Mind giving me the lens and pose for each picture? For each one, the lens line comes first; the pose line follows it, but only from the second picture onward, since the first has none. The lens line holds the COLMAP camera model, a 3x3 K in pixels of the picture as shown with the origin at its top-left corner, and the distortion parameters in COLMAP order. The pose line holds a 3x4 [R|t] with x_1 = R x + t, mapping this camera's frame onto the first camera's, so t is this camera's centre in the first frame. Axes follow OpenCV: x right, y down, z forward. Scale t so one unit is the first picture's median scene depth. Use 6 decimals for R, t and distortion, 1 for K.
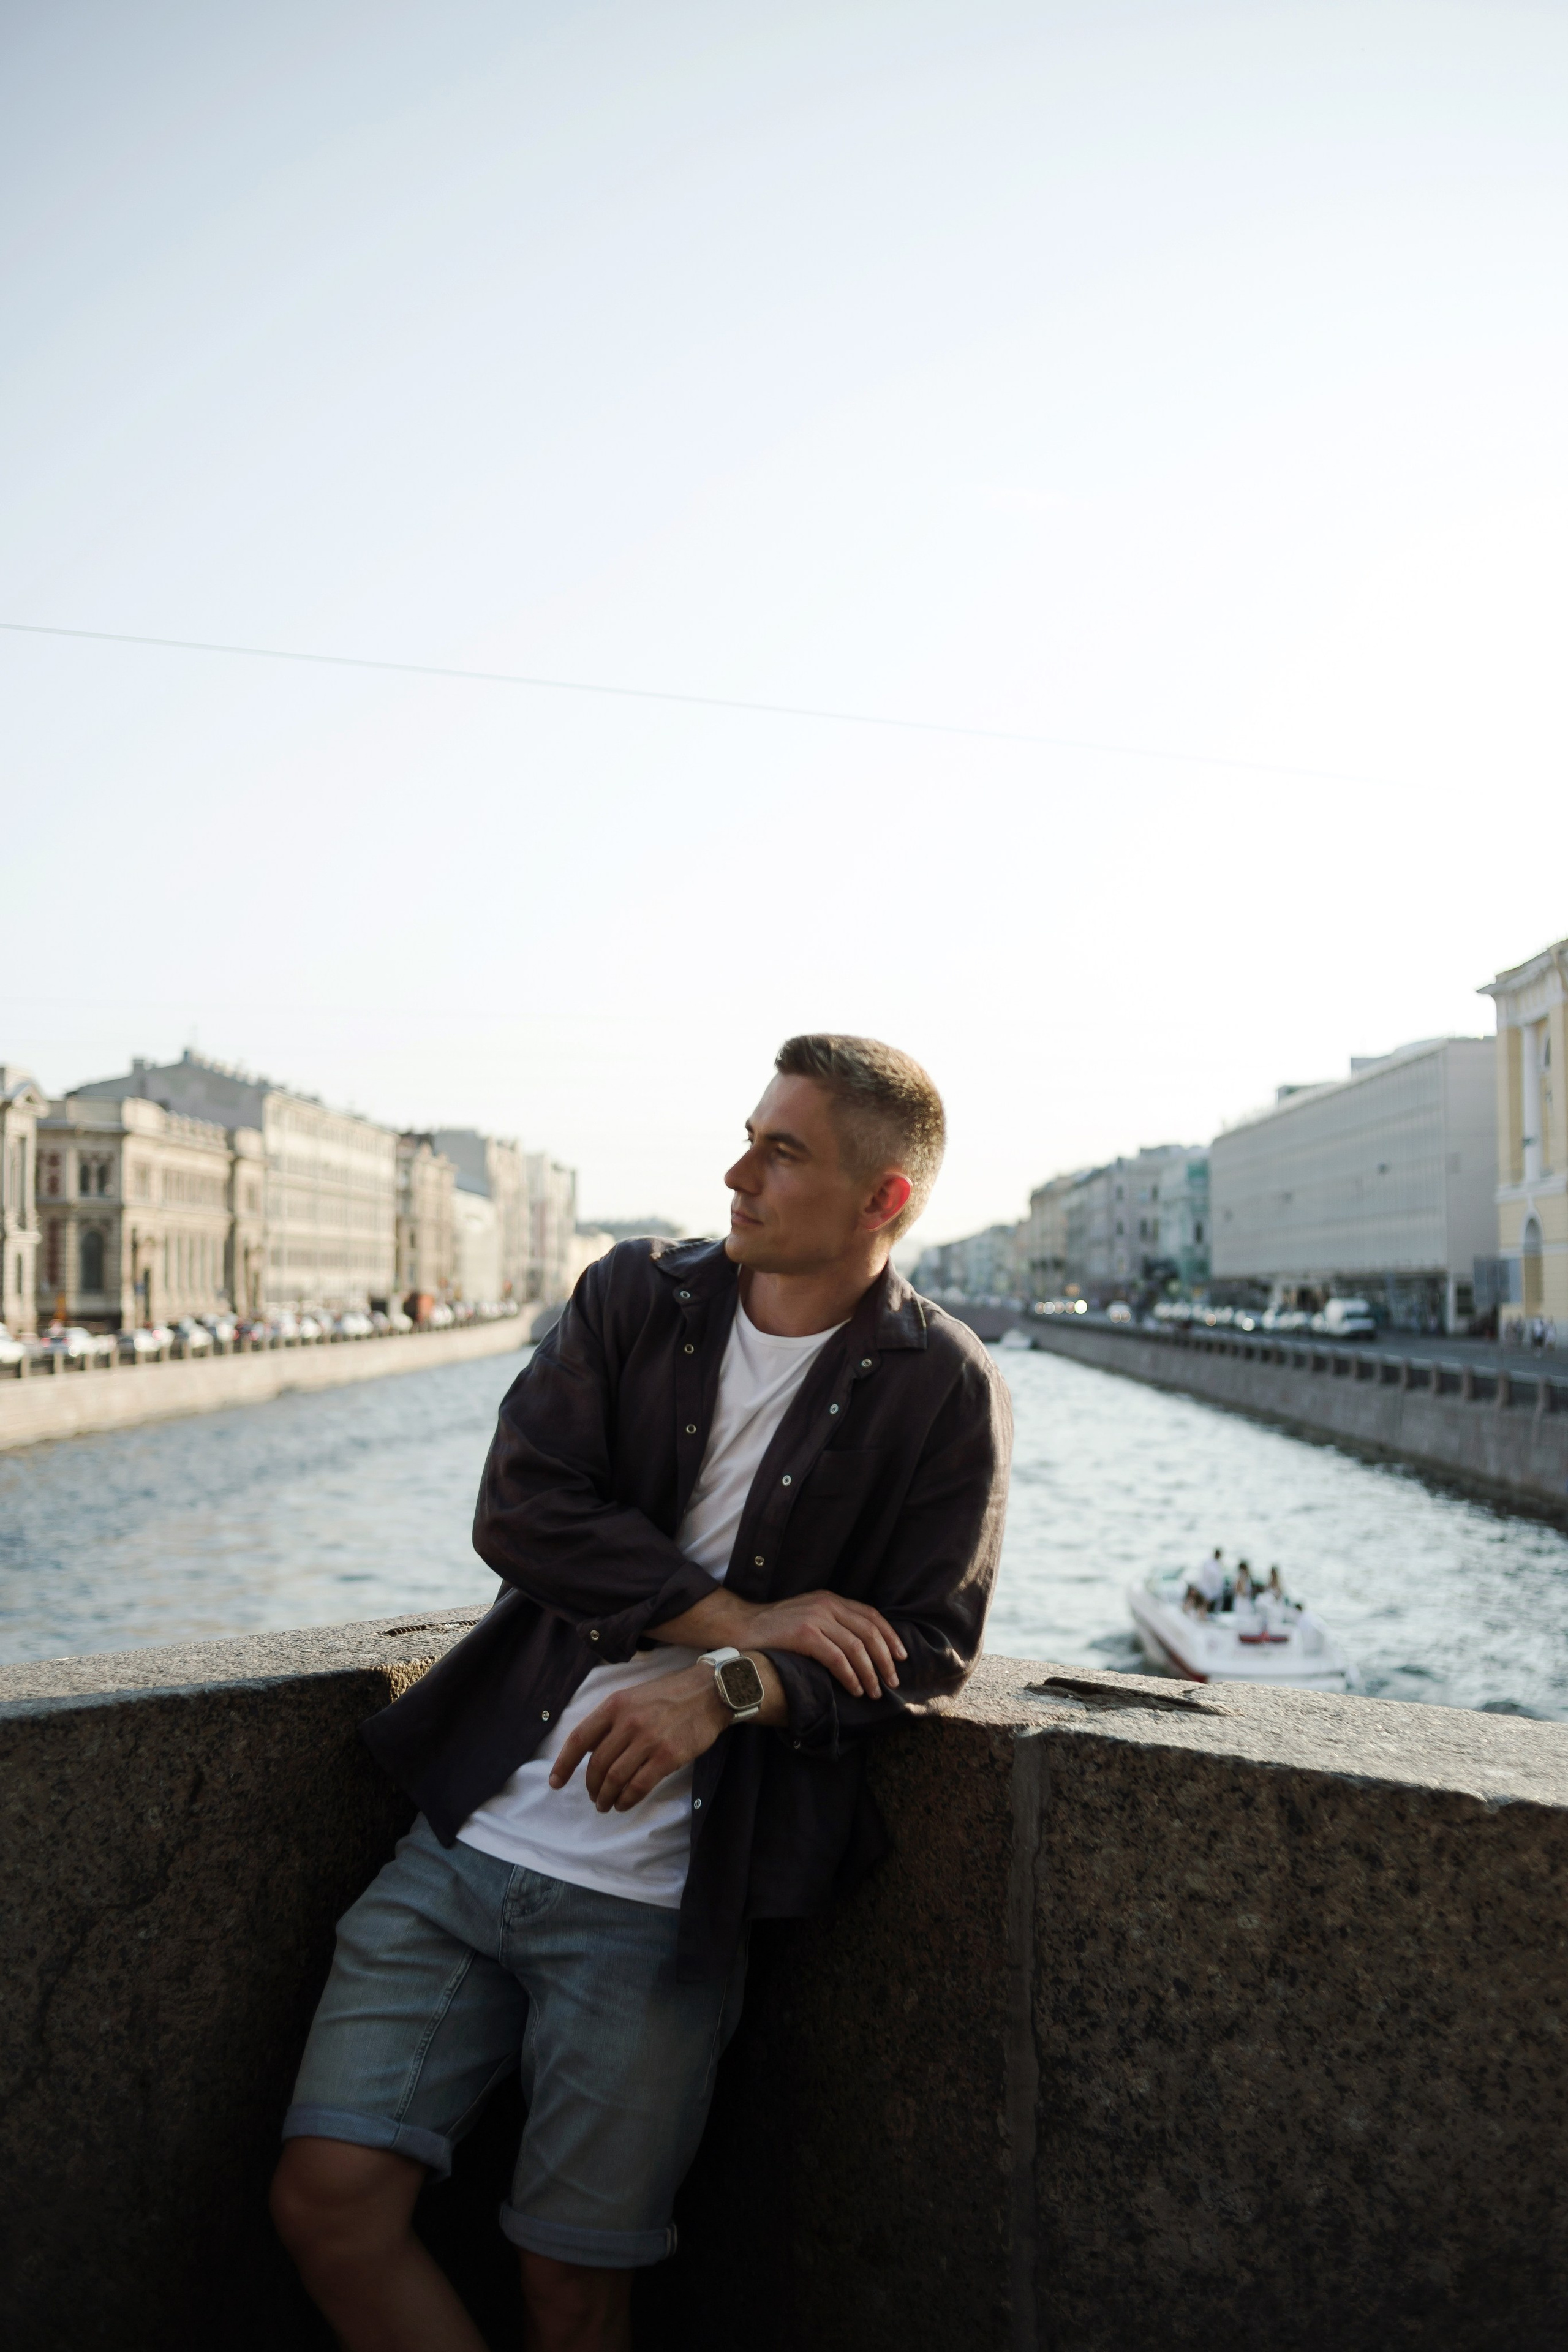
lens RADIAL K [[2342.6, 0, 780.0], [0, 2342.6, 1155.2], [0, 0, 1]] dist [-0.148881, 0.104799]
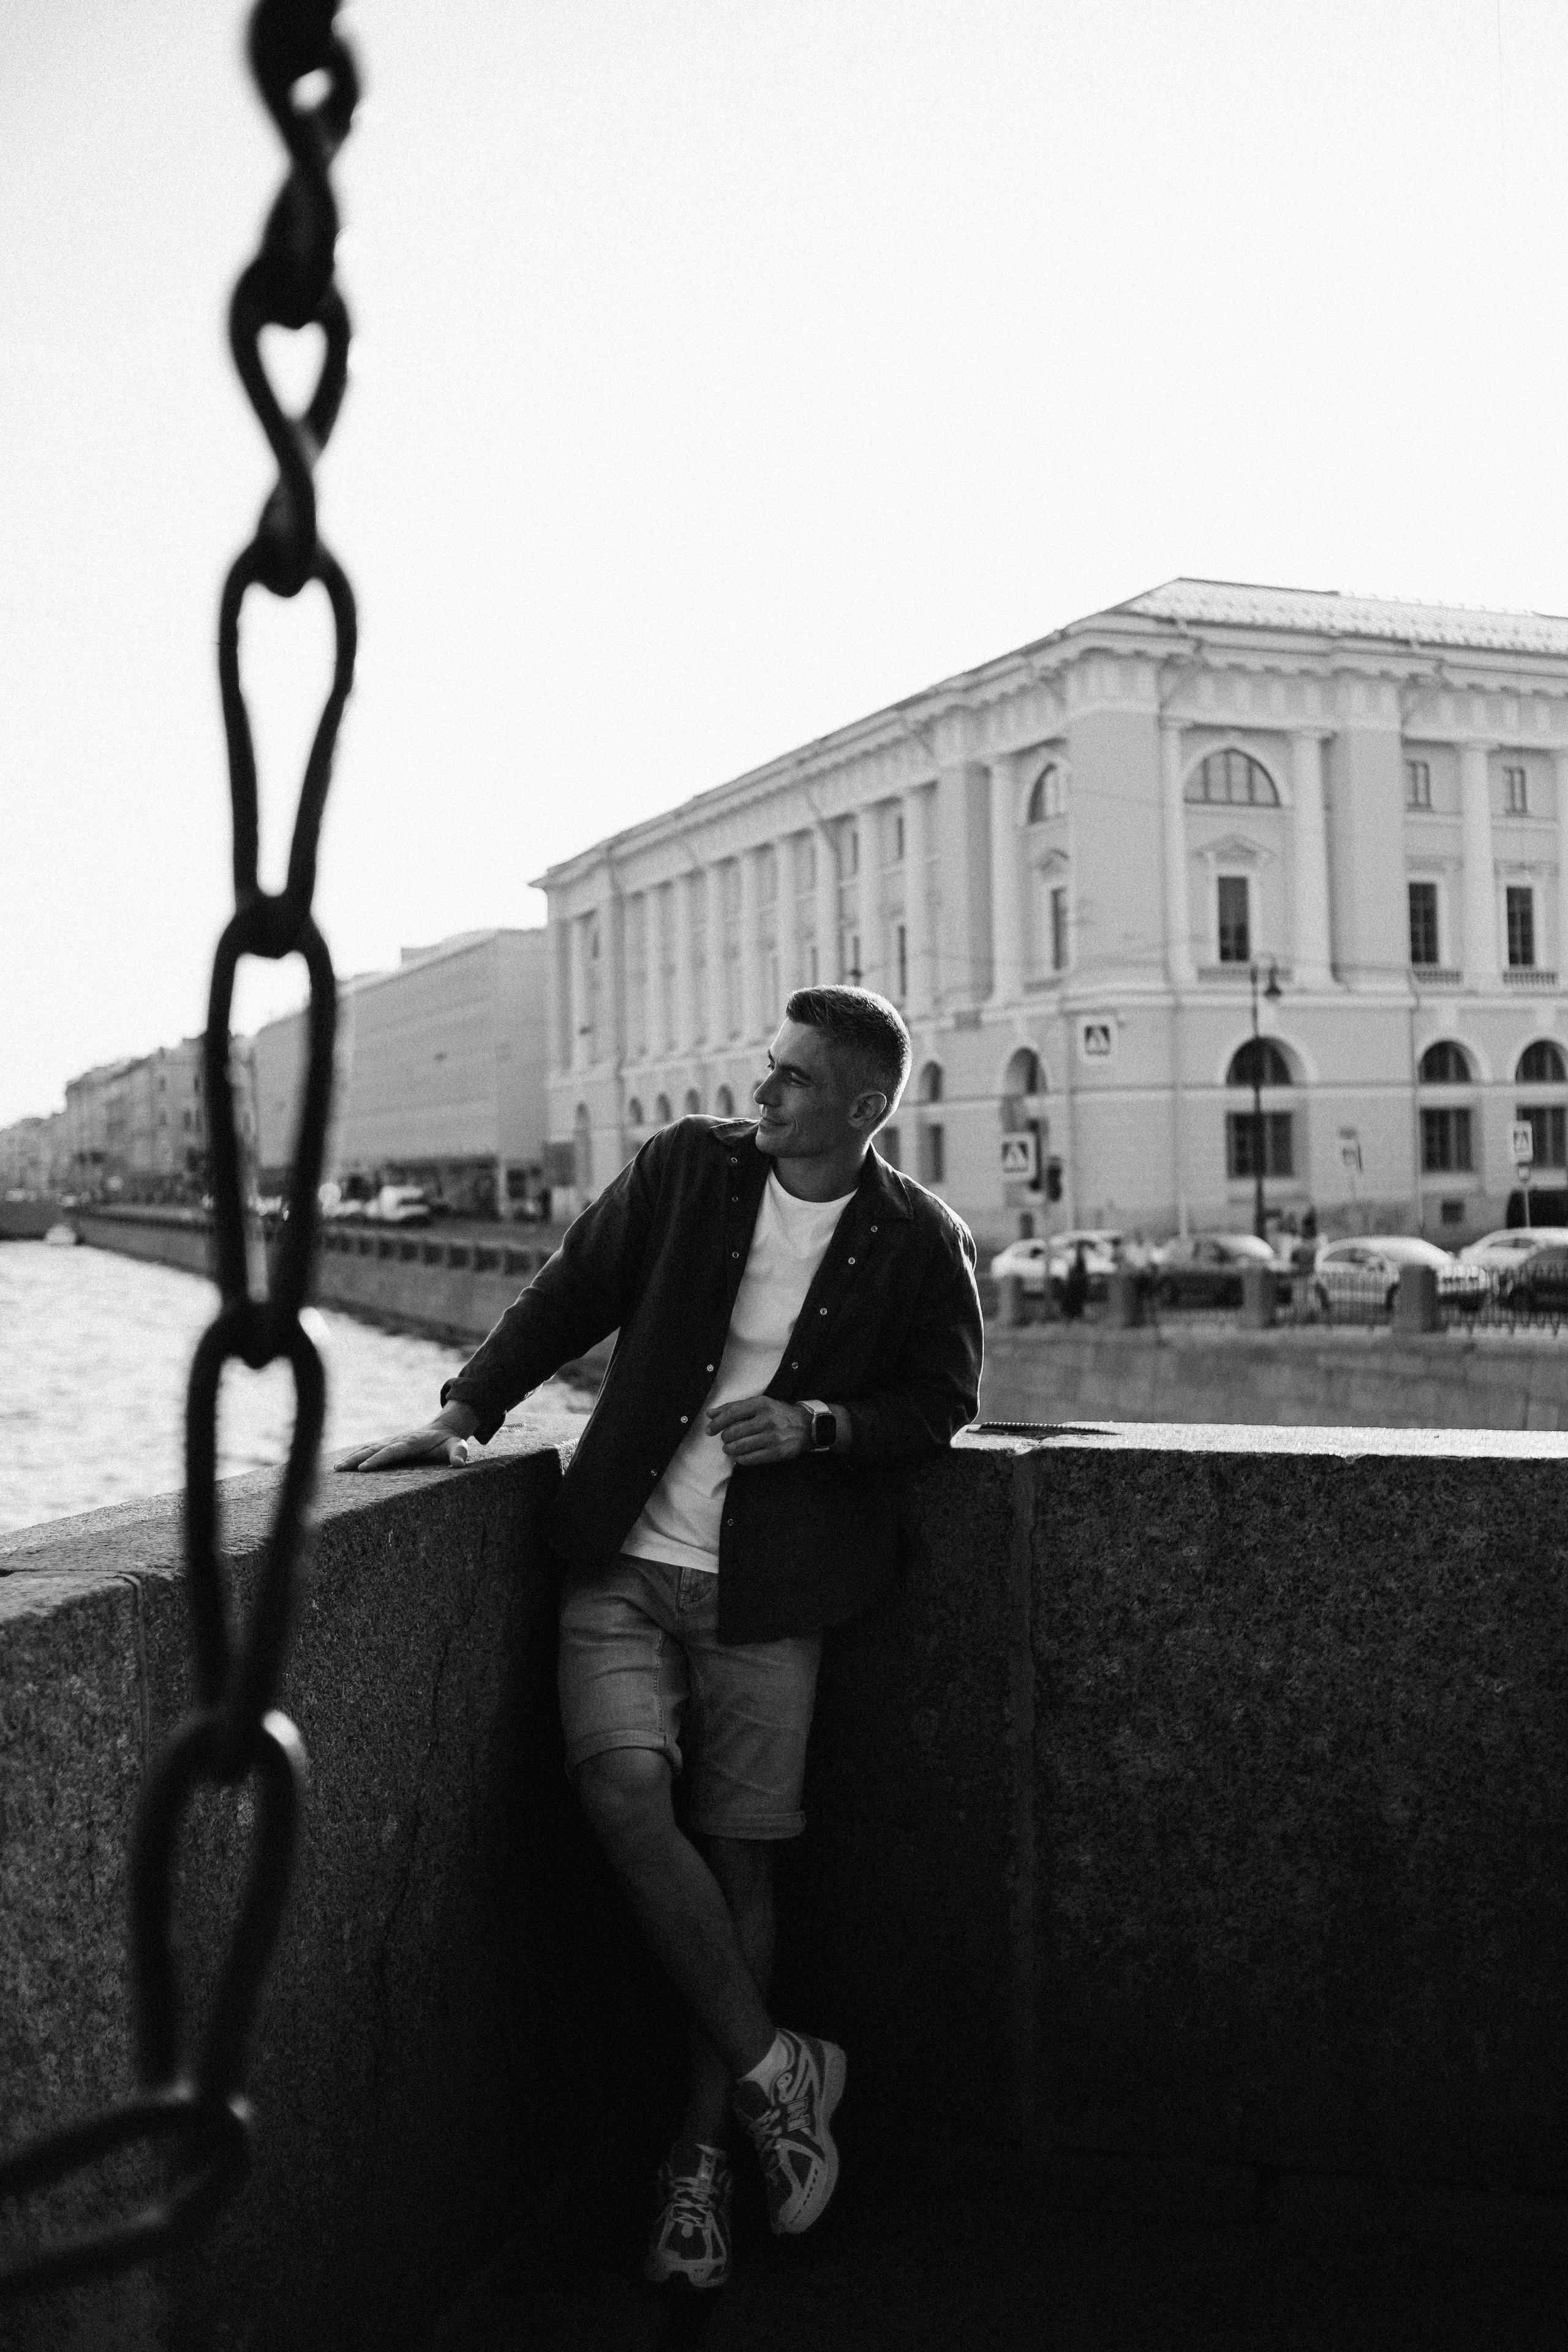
lens RADIAL K [[2342.6, 0, 780.0], [0, 2342.6, 1155.2], [0, 0, 1]] dist [-0.148881, 0.104799]
pose [[0.917605, -0.022327, 0.396866, -0.652334], [0.003411, 0.998827, 0.048307, -0.020491], [-0.397479, -0.042973, 0.916604, -0.338344]]
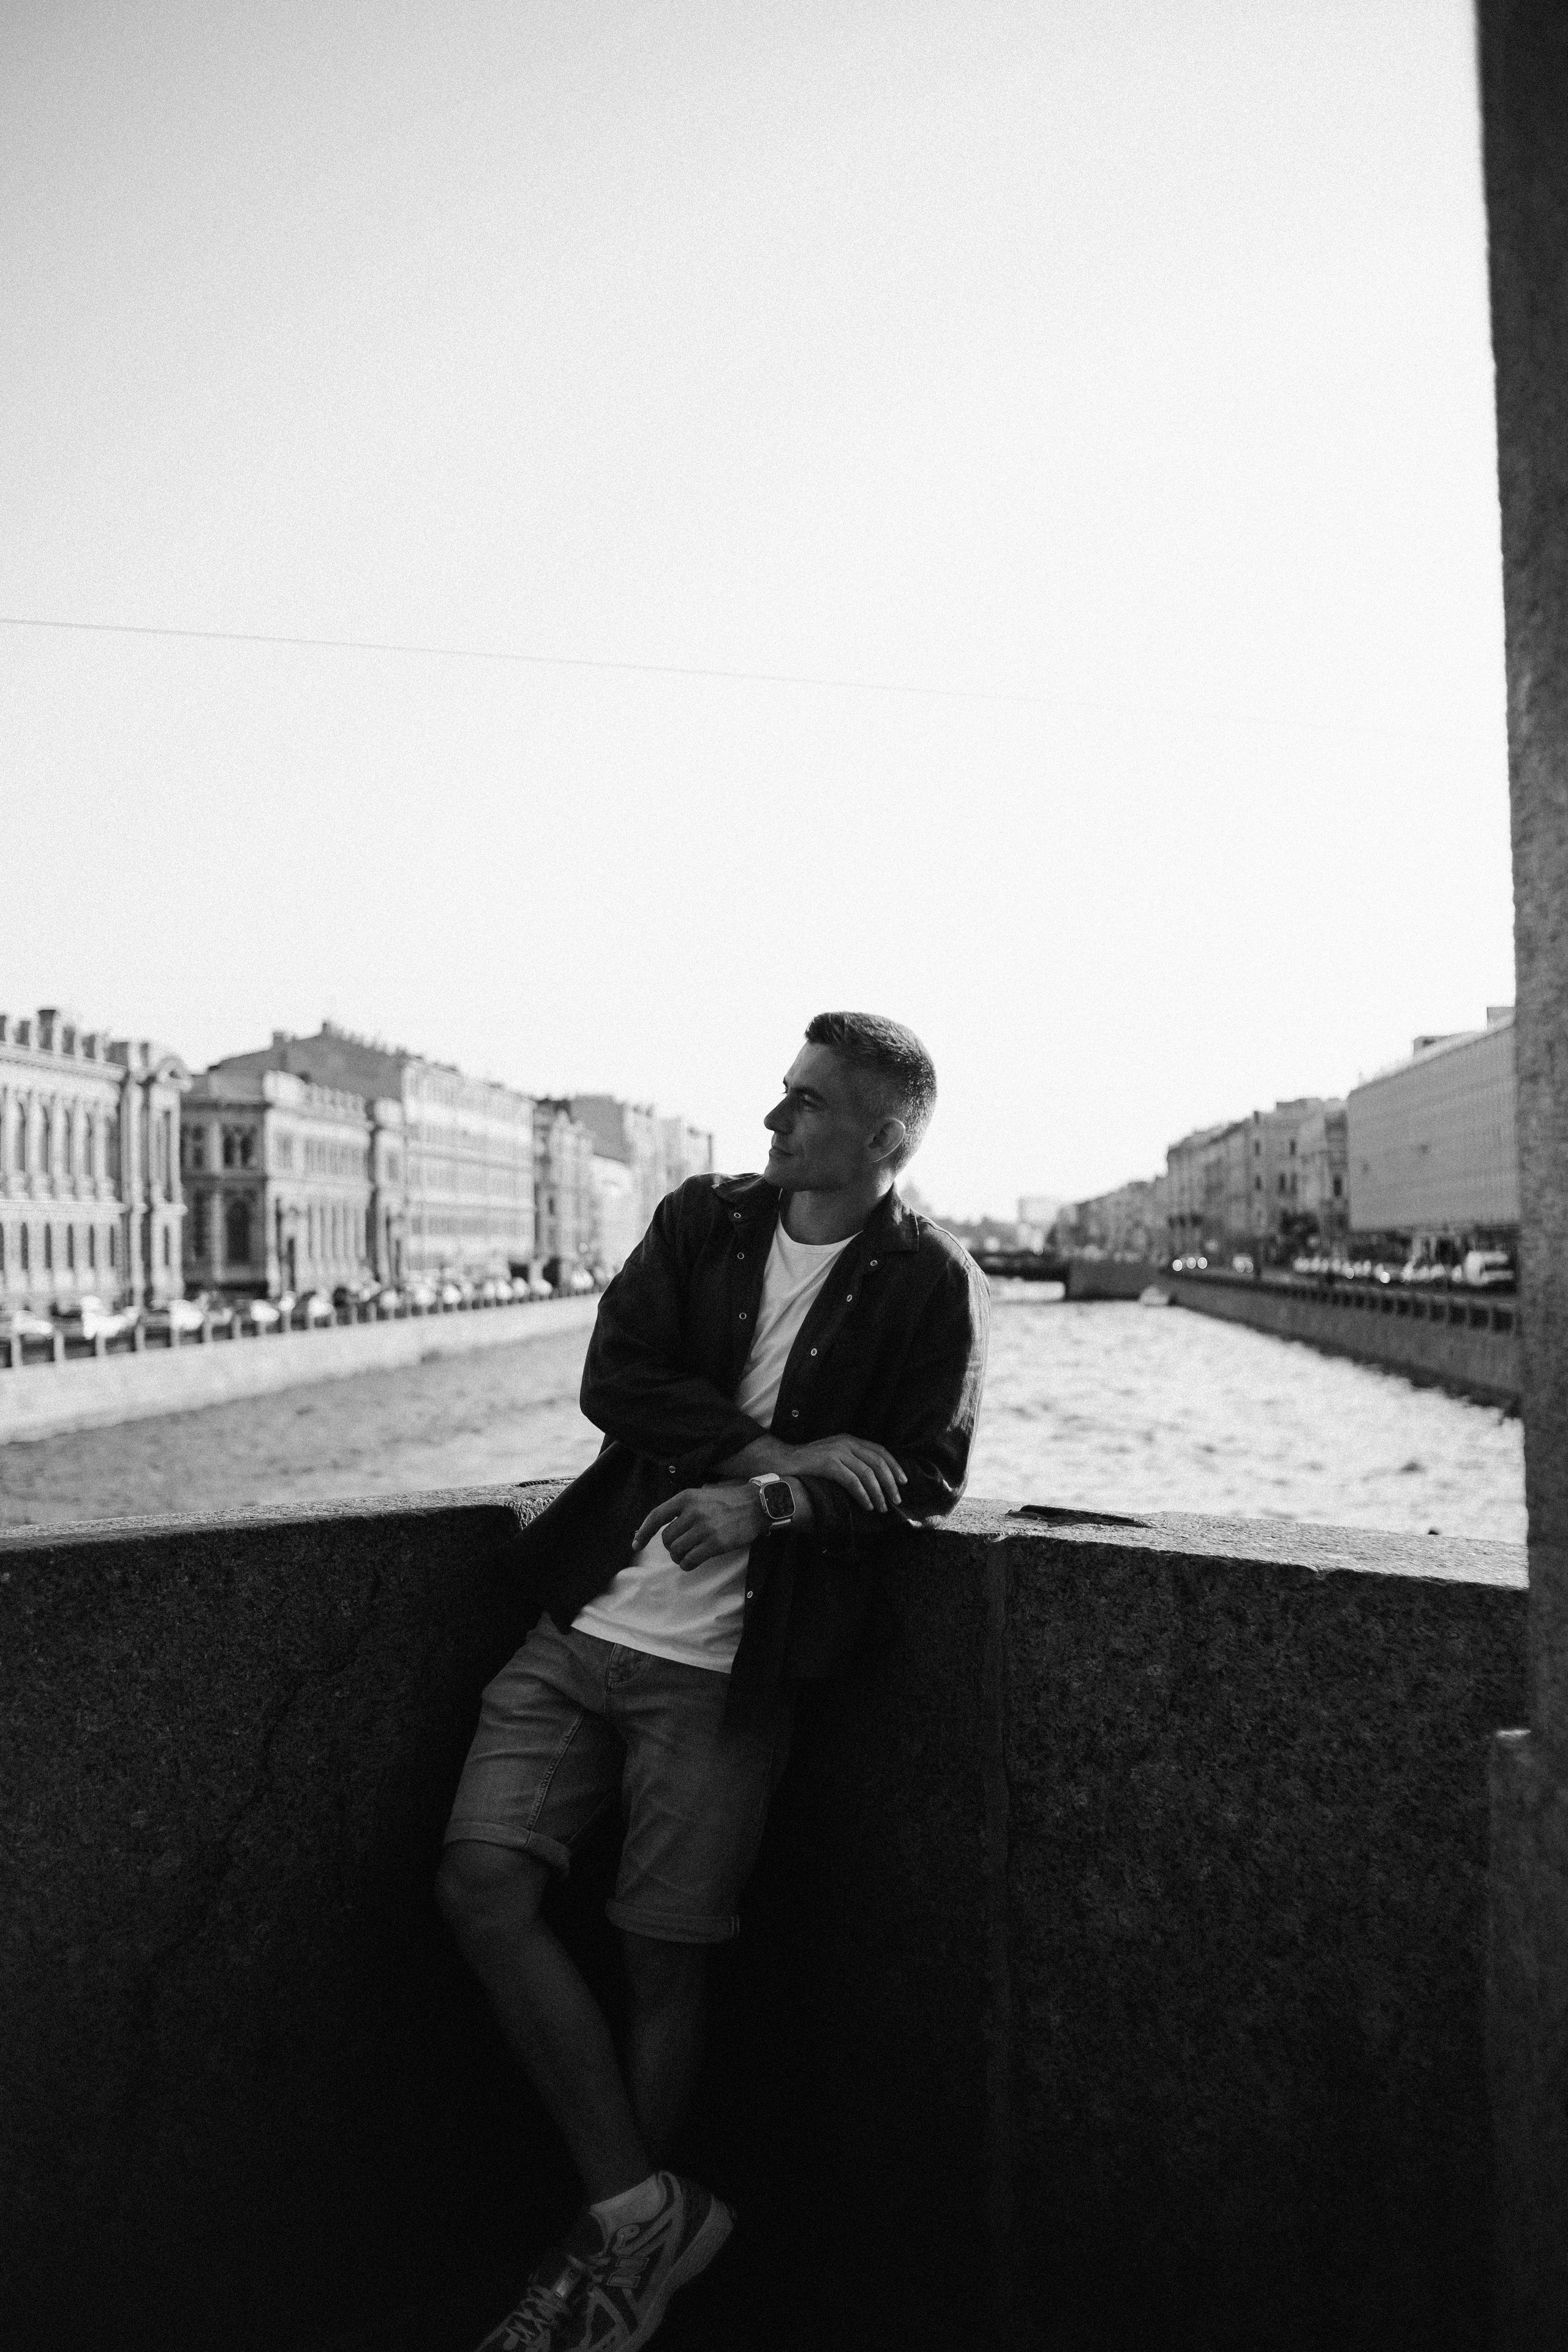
lens RADIAL K [[2342.6, 0, 780.0], [0, 2342.6, 1155.2], [0, 0, 1]] dist [-0.148881, 0.104799]
pose [[0.998150, -0.016835, -0.058420, 0.065339], [0.017790, 0.999716, 0.015856, 0.006840], [0.058137, -0.016866, 0.998166, -0.337290]]
